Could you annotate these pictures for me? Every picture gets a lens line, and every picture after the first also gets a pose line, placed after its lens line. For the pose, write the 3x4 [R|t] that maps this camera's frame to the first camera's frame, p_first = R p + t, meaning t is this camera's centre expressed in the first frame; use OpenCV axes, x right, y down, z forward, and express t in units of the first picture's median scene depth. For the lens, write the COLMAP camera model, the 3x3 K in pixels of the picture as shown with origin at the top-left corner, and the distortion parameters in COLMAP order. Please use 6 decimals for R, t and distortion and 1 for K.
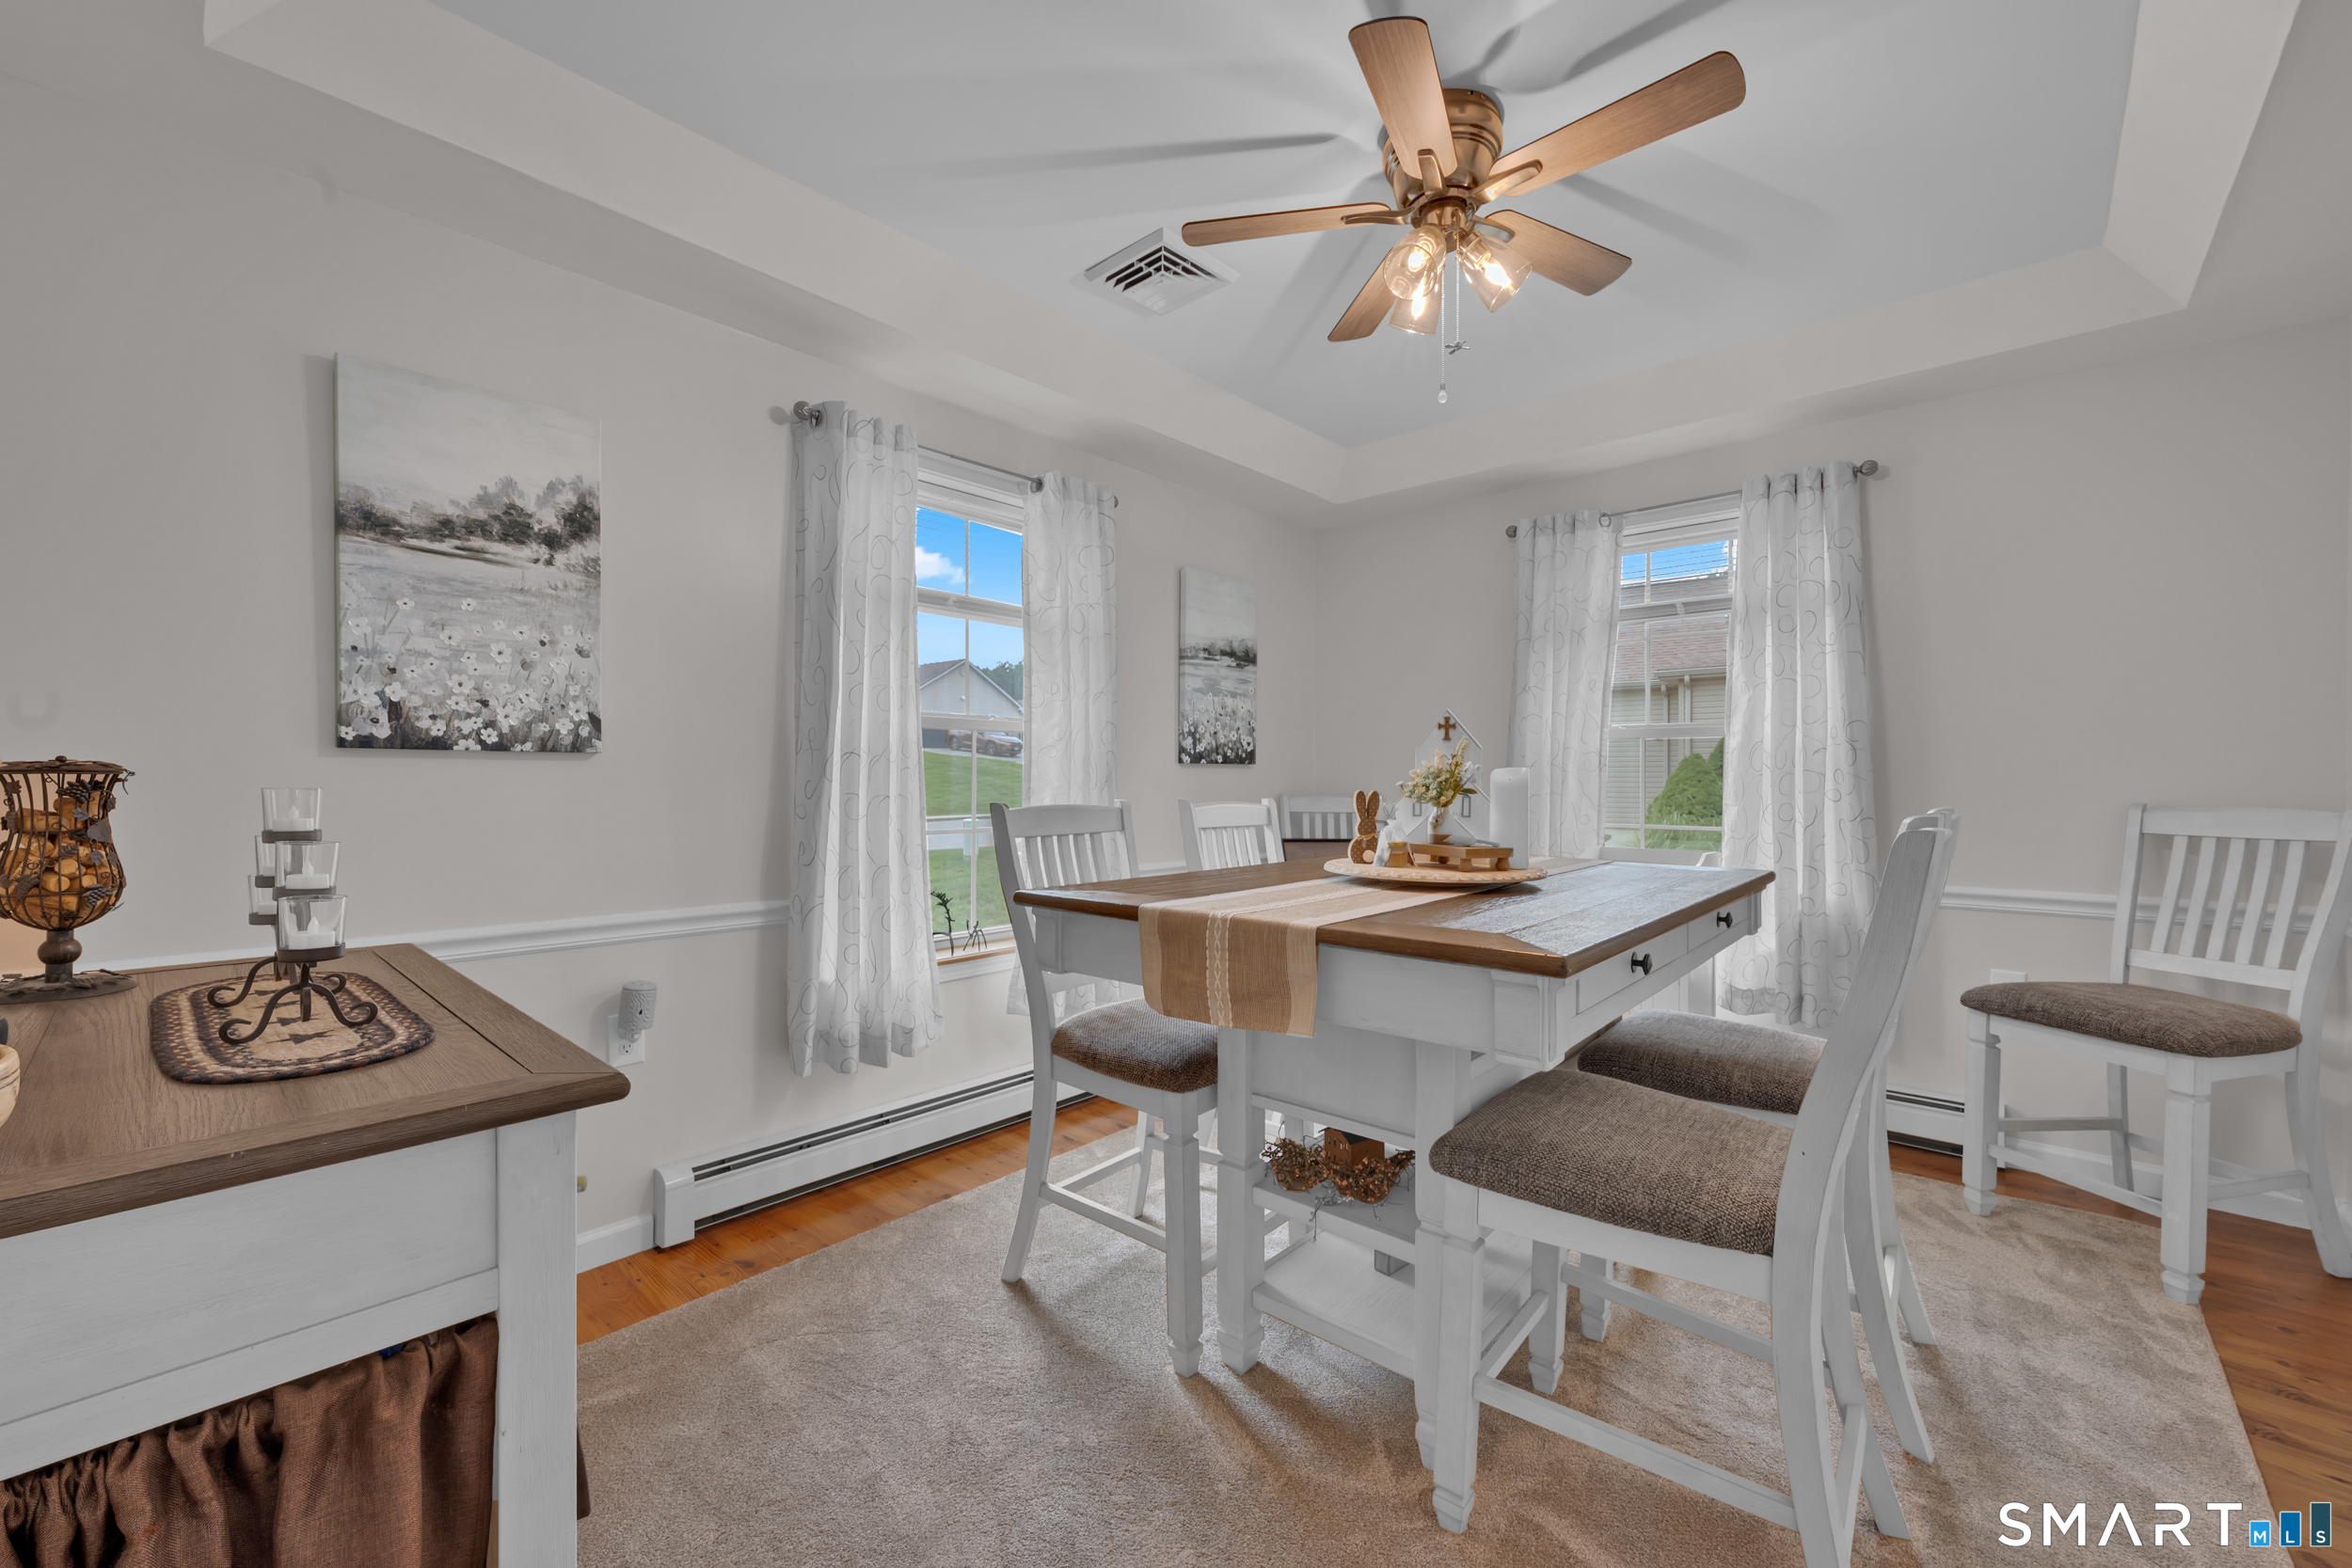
lens RADIAL K [[941.7, 0, 1162.1], [0, 941.7, 781.6], [0, 0, 1]] dist [-0.000258, -0.000203]
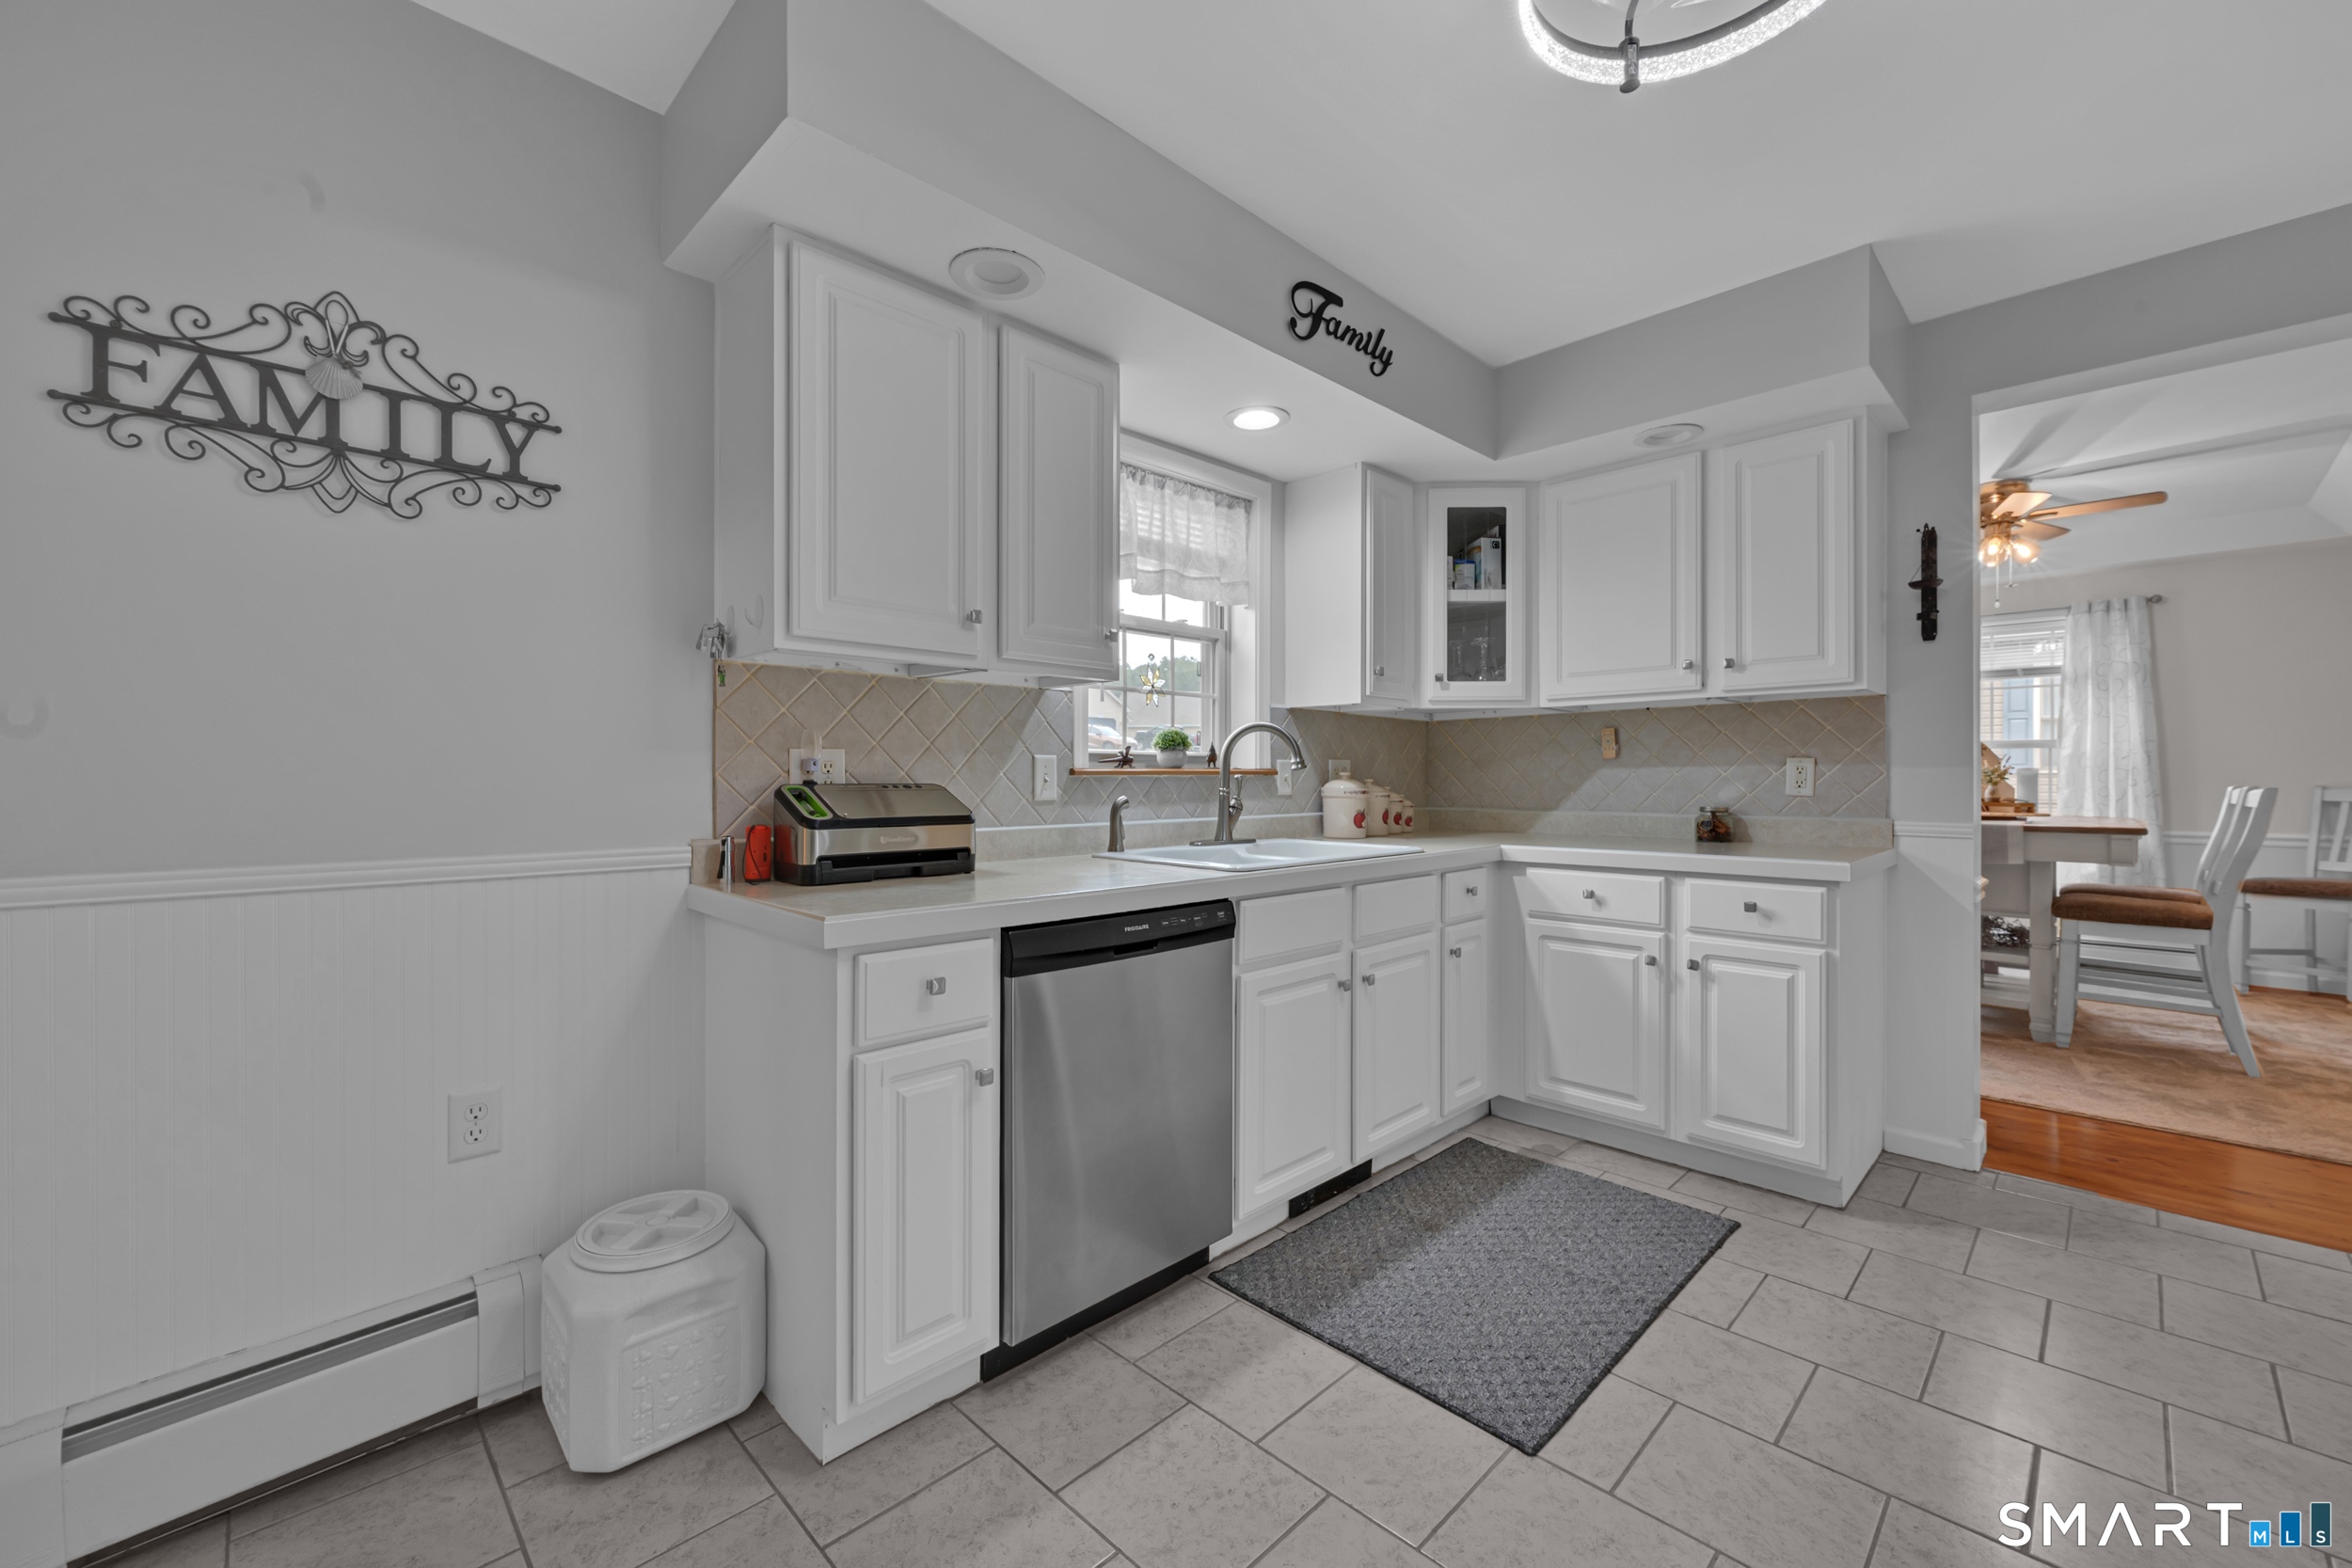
lens RADIAL K [[941.7, 0, 1162.1], [0, 941.7, 781.6], [0, 0, 1]] dist [-0.000258, -0.000203]
pose [[0.998117, -0.004913, -0.061141, -1.034164], [0.004743, 0.999984, -0.002927, 0.010267], [0.061154, 0.002632, 0.998125, -0.908237]]
